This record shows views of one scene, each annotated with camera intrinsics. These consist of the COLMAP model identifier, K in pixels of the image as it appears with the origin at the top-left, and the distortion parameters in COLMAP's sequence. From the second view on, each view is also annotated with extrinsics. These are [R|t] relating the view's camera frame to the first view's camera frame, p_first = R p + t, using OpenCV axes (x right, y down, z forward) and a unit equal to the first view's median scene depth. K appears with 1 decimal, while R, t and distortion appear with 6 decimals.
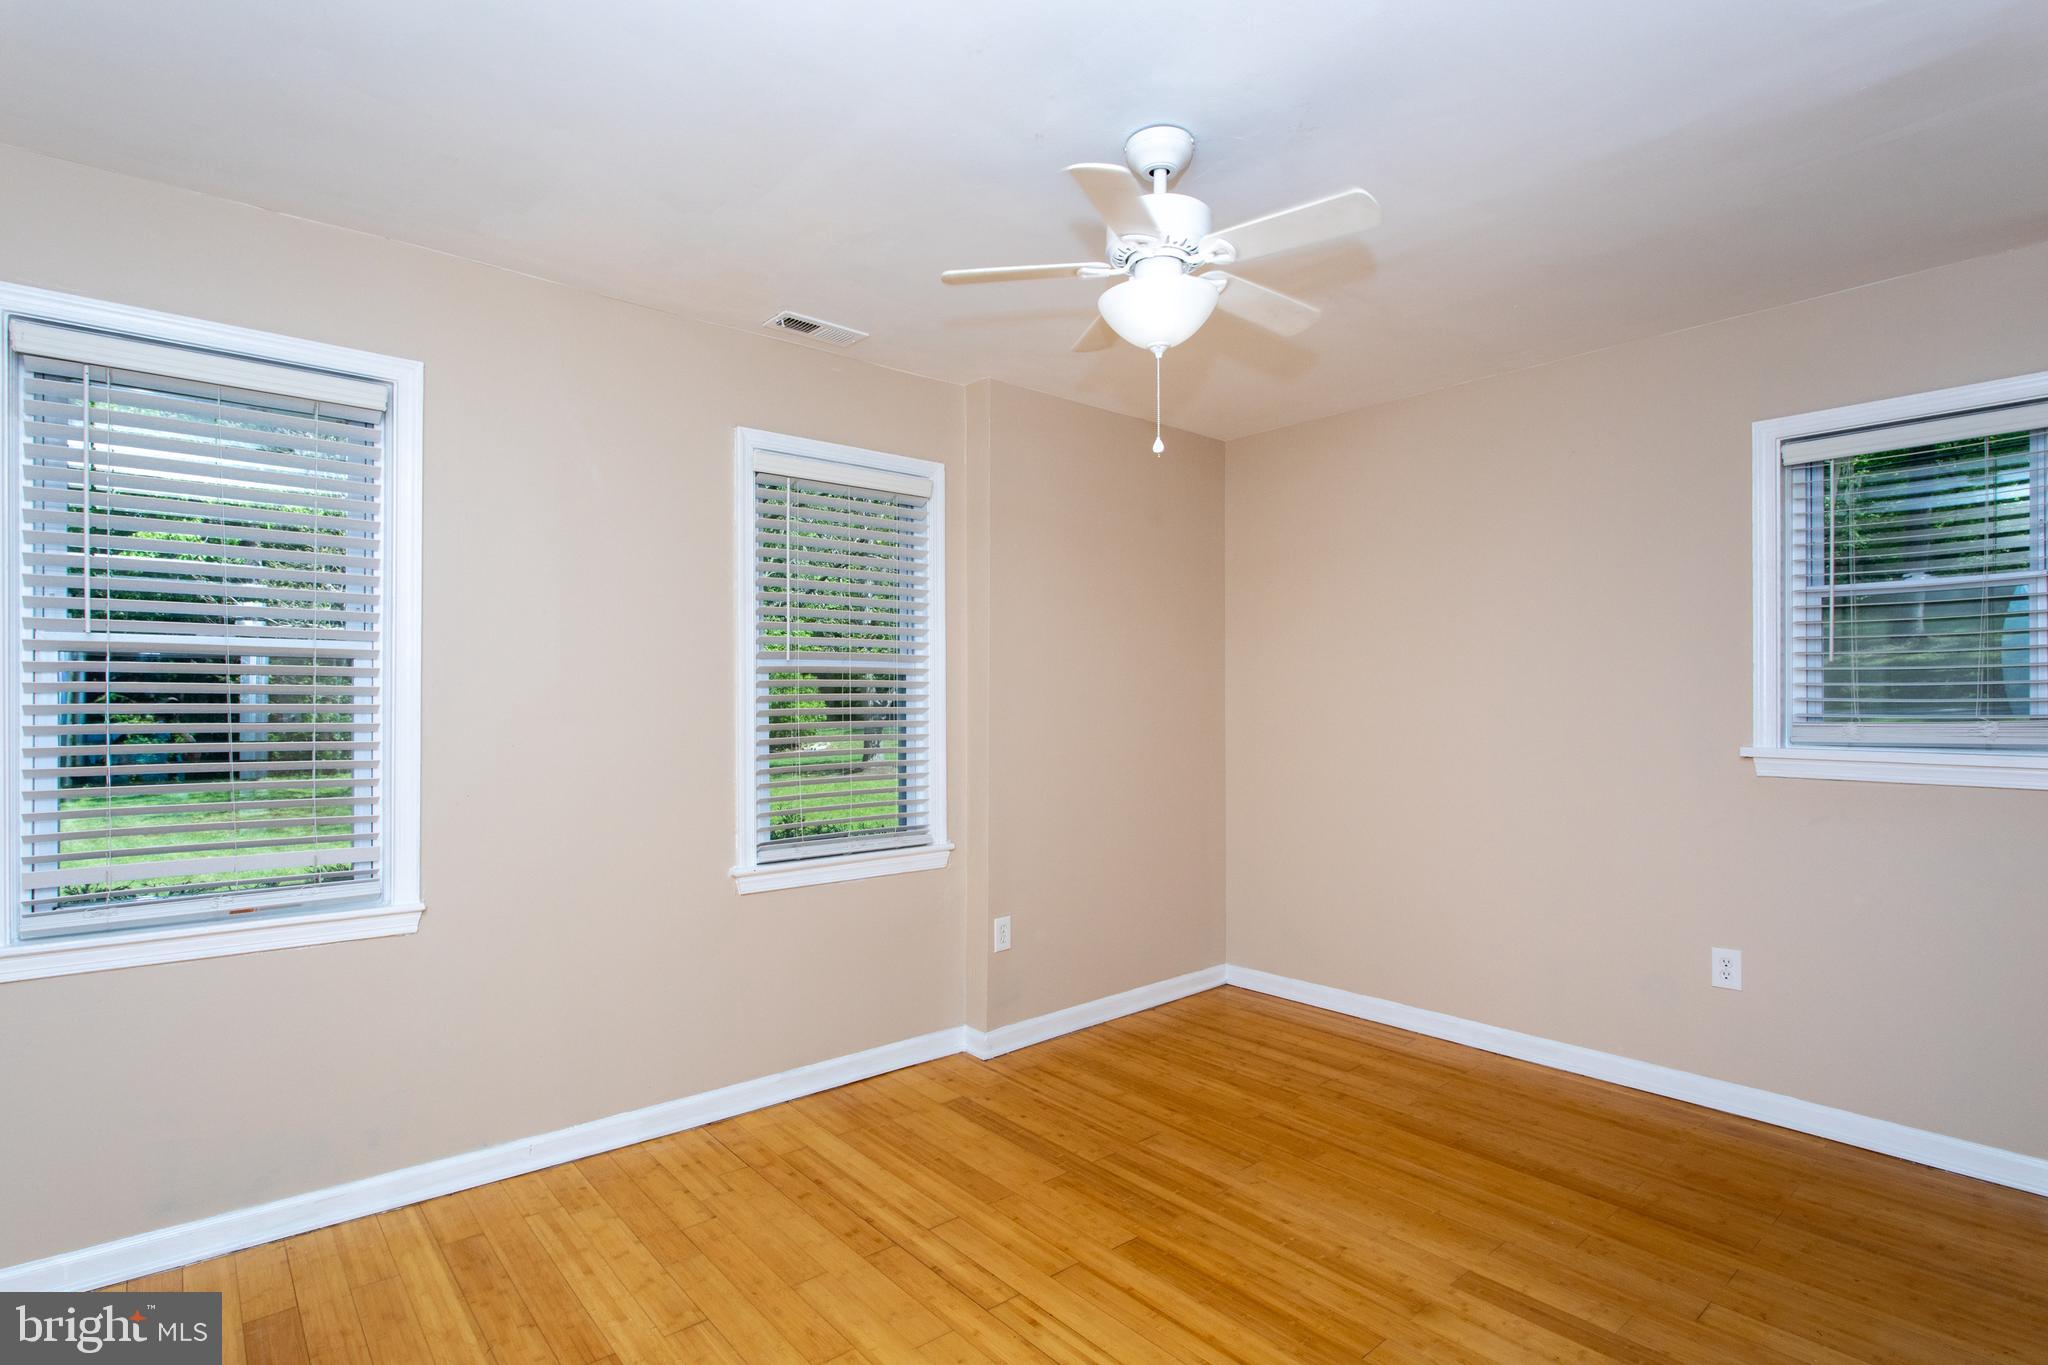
lens RADIAL K [[993.3, 0, 1003.0], [0, 993.3, 706.9], [0, 0, 1]] dist [-0.009348, 0.002912]
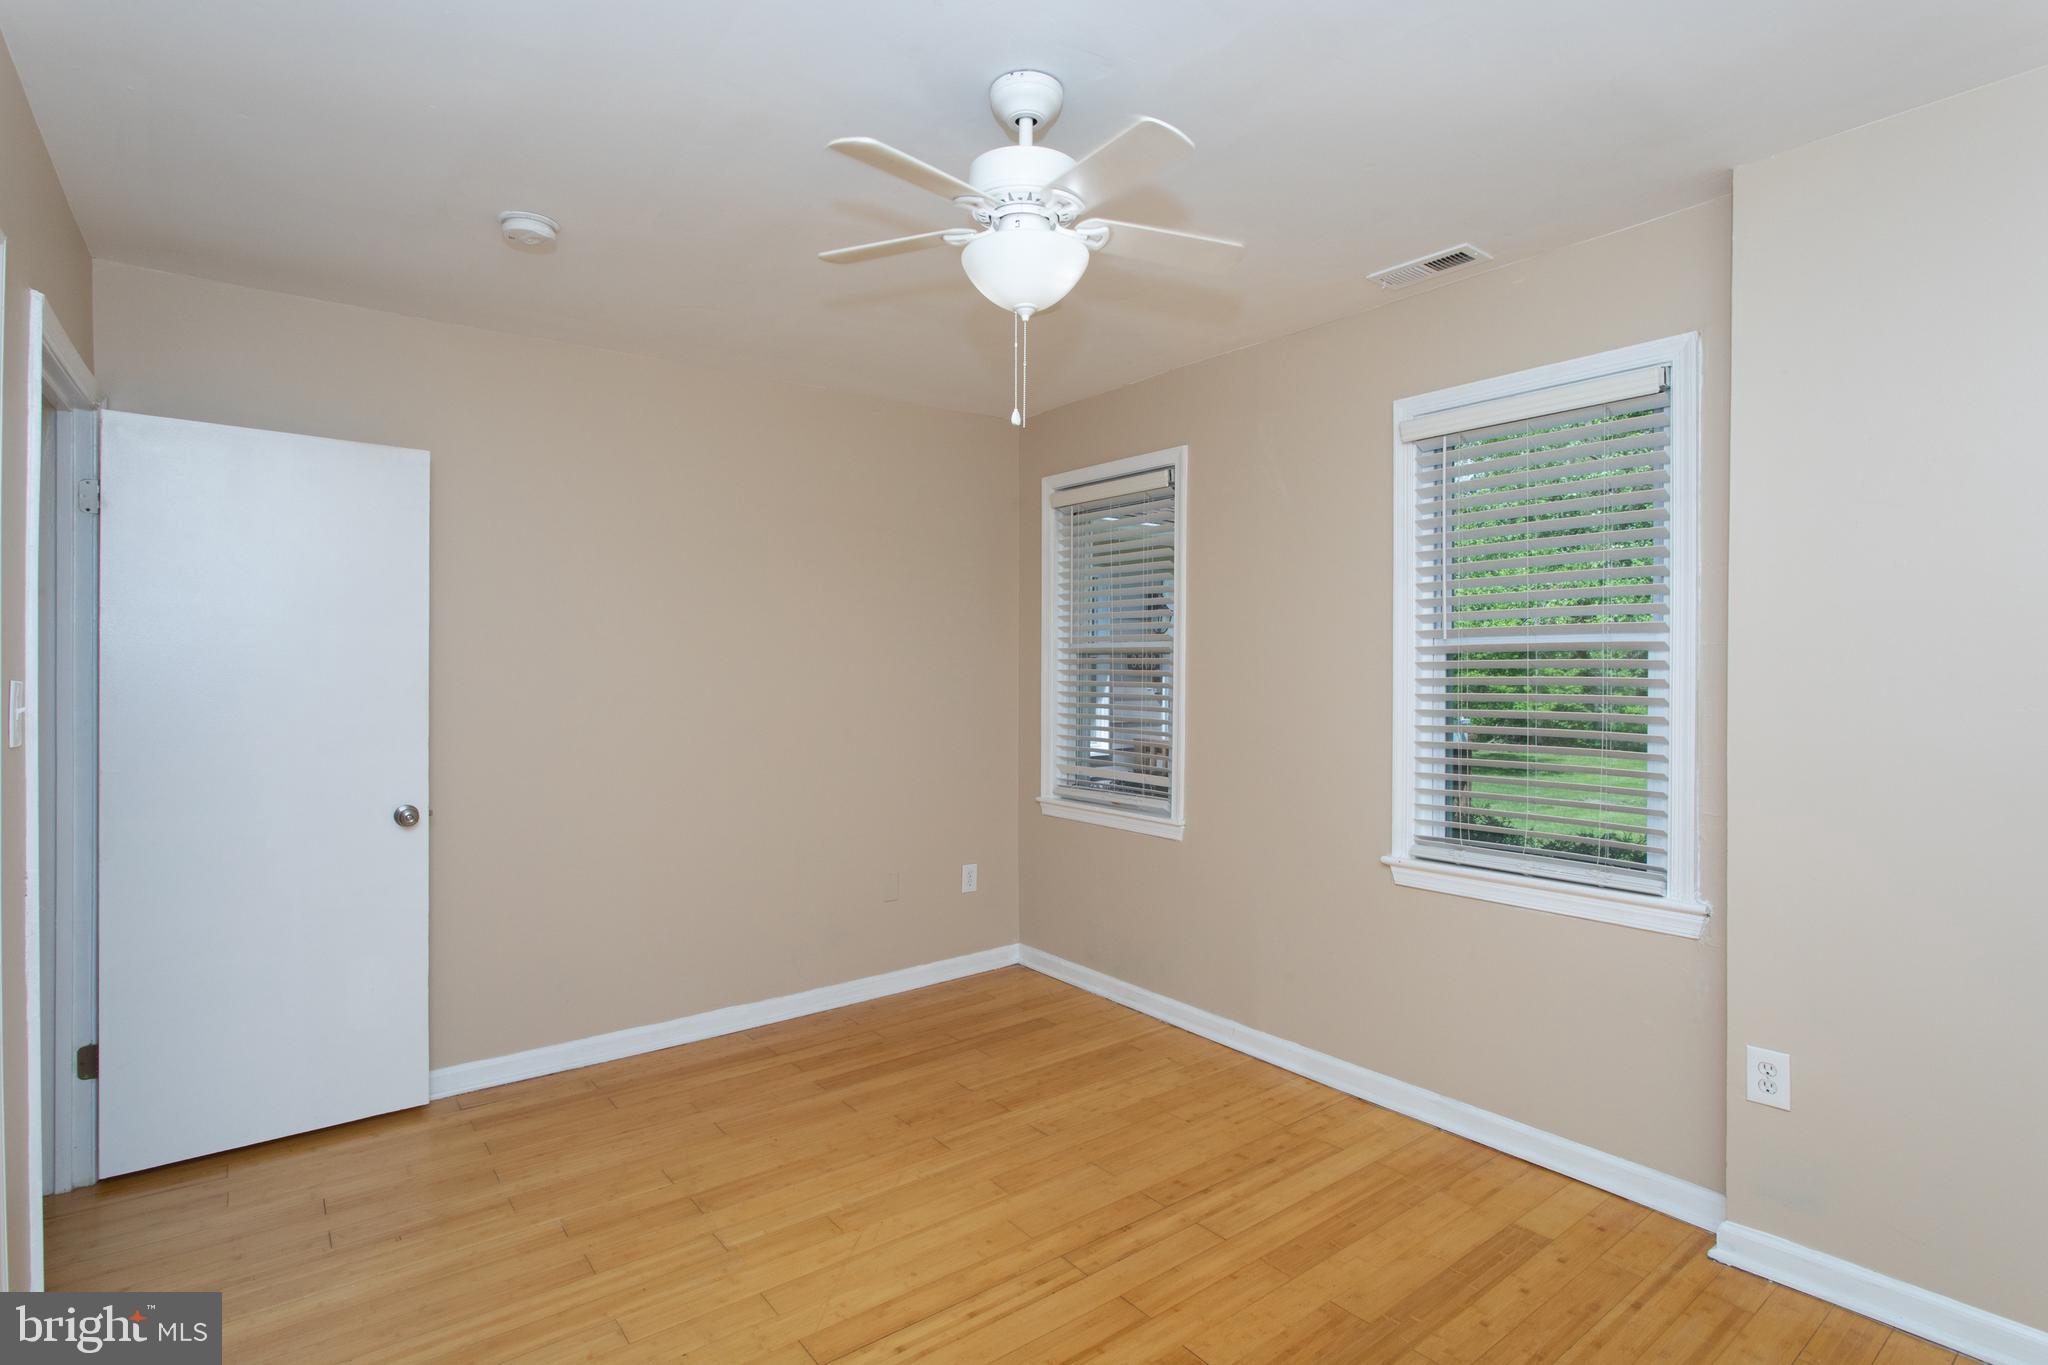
lens RADIAL K [[993.3, 0, 1028.5], [0, 993.3, 677.0], [0, 0, 1]] dist [-0.009348, 0.002912]
pose [[-0.027734, 0.003873, -0.999608, 0.789173], [-0.005249, 0.999978, 0.004020, -0.016056], [0.999602, 0.005358, -0.027713, 0.742163]]
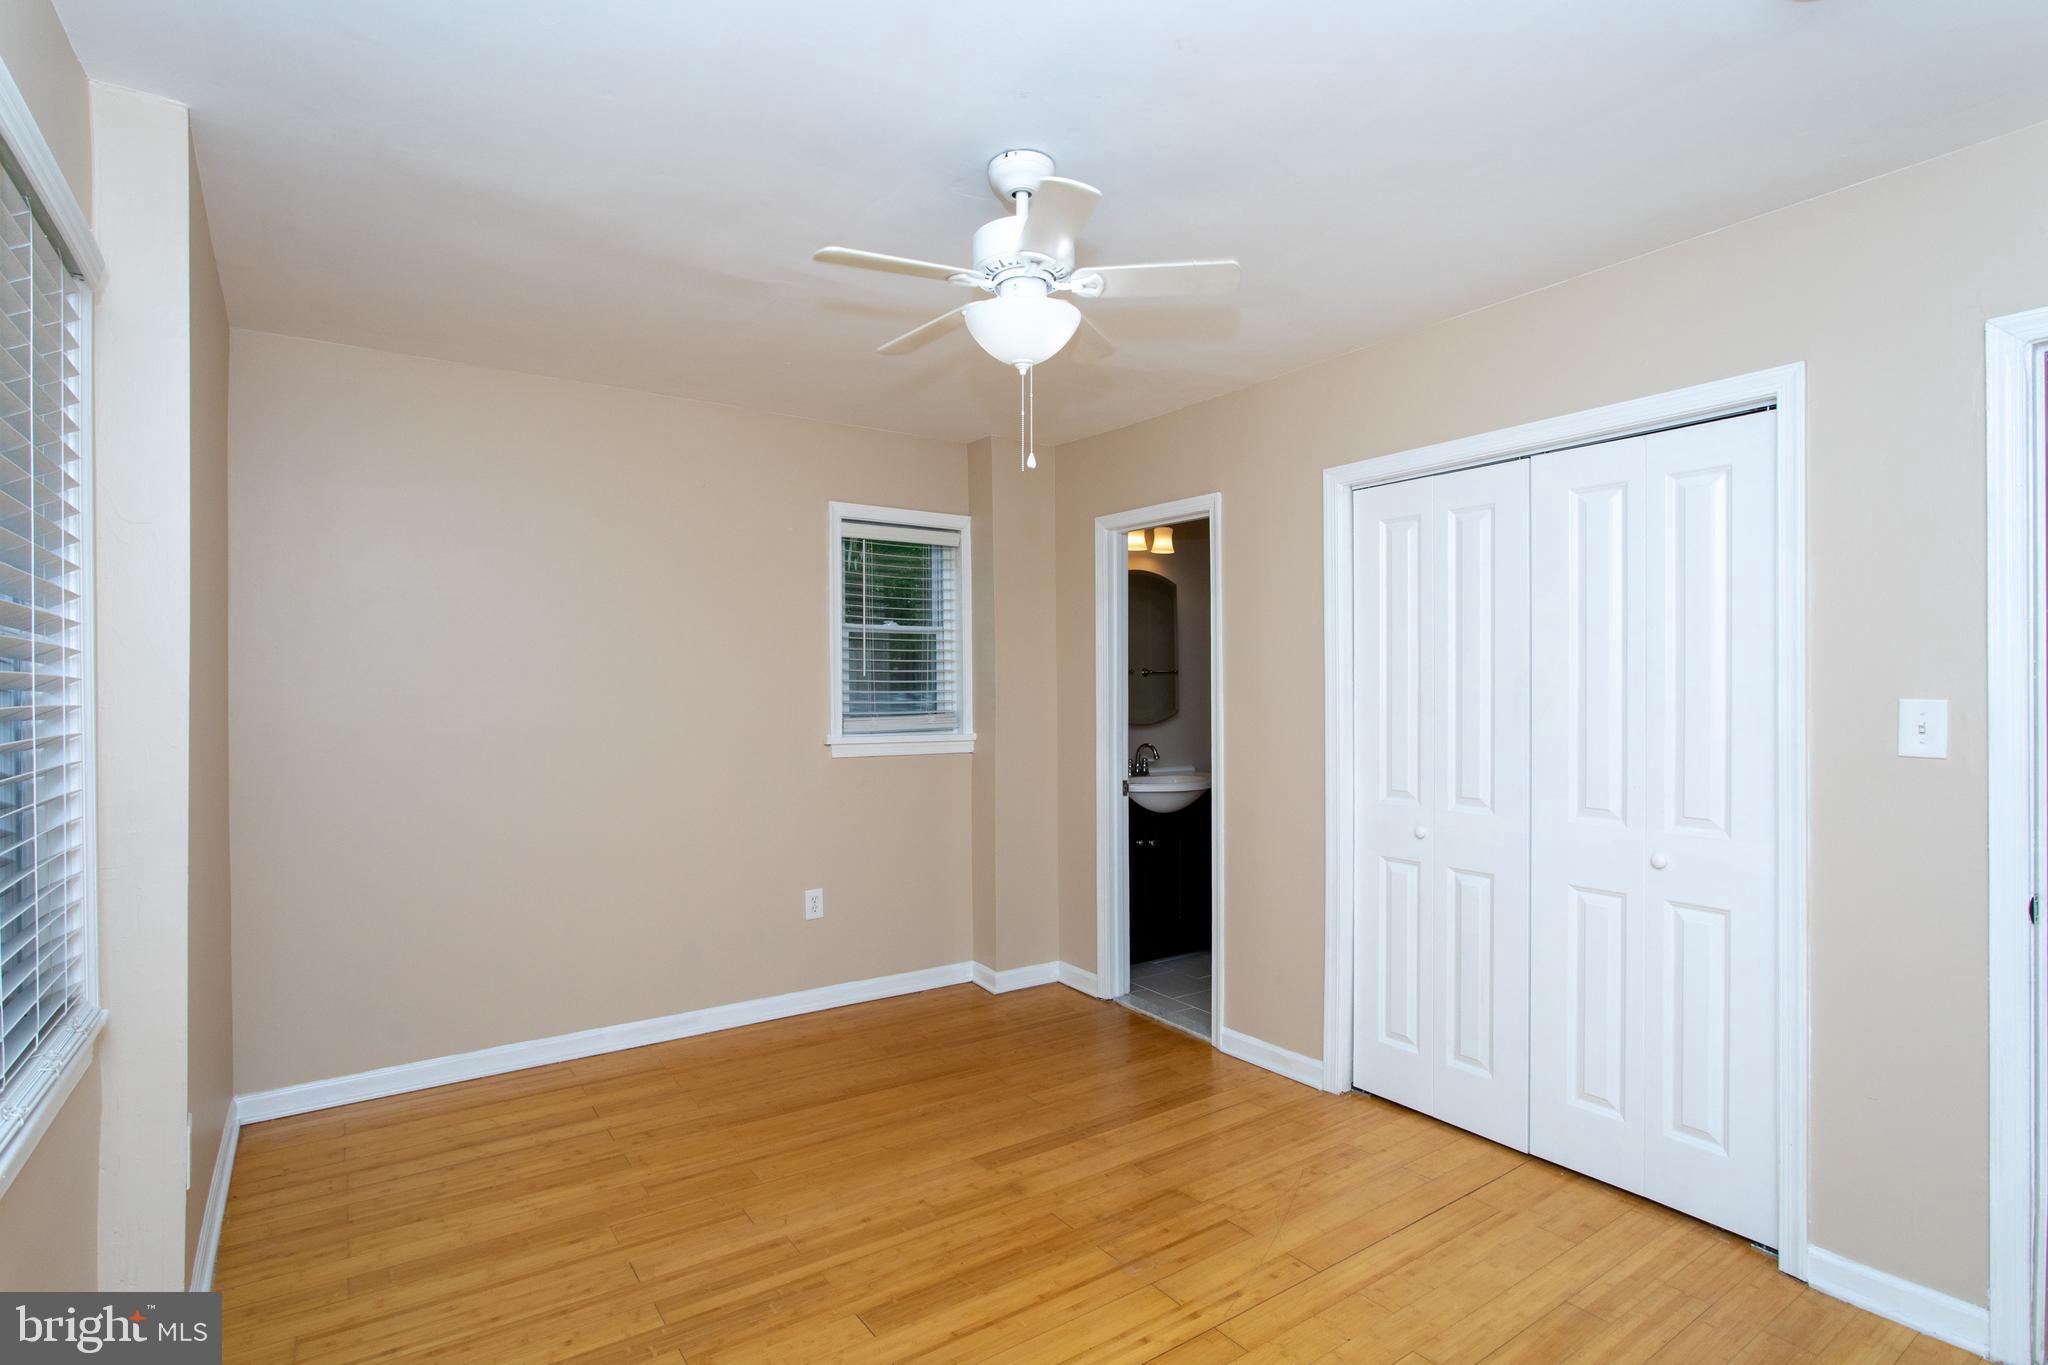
lens RADIAL K [[993.3, 0, 997.1], [0, 993.3, 701.7], [0, 0, 1]] dist [-0.009348, 0.002912]
pose [[0.105276, -0.006743, 0.994420, -0.623204], [0.007462, 0.999954, 0.005990, -0.015977], [-0.994415, 0.006789, 0.105322, 0.663888]]
